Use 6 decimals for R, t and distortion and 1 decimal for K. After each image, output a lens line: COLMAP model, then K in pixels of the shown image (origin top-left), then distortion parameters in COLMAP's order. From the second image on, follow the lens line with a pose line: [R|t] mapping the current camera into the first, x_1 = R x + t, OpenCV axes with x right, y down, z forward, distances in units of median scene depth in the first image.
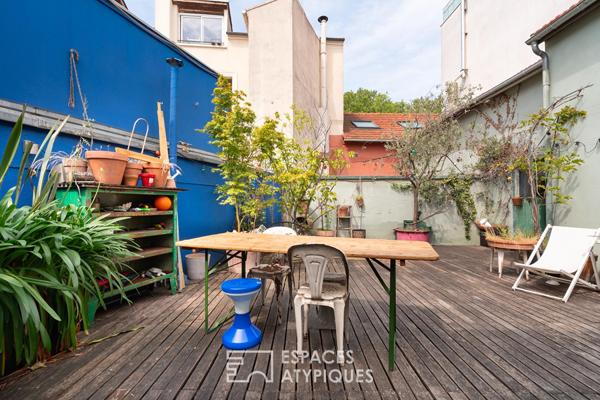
lens RADIAL K [[294.7, 0, 297.6], [0, 294.7, 197.2], [0, 0, 1]] dist [-0.000892, -0.000684]
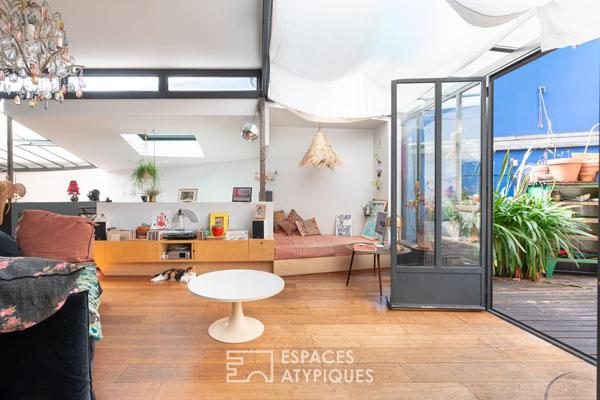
lens RADIAL K [[294.7, 0, 297.6], [0, 294.7, 197.2], [0, 0, 1]] dist [-0.000892, -0.000684]
pose [[0.187128, 0.015289, -0.982217, 0.609832], [0.020636, 0.999597, 0.019491, -0.027465], [0.982119, -0.023916, 0.186737, -0.627655]]
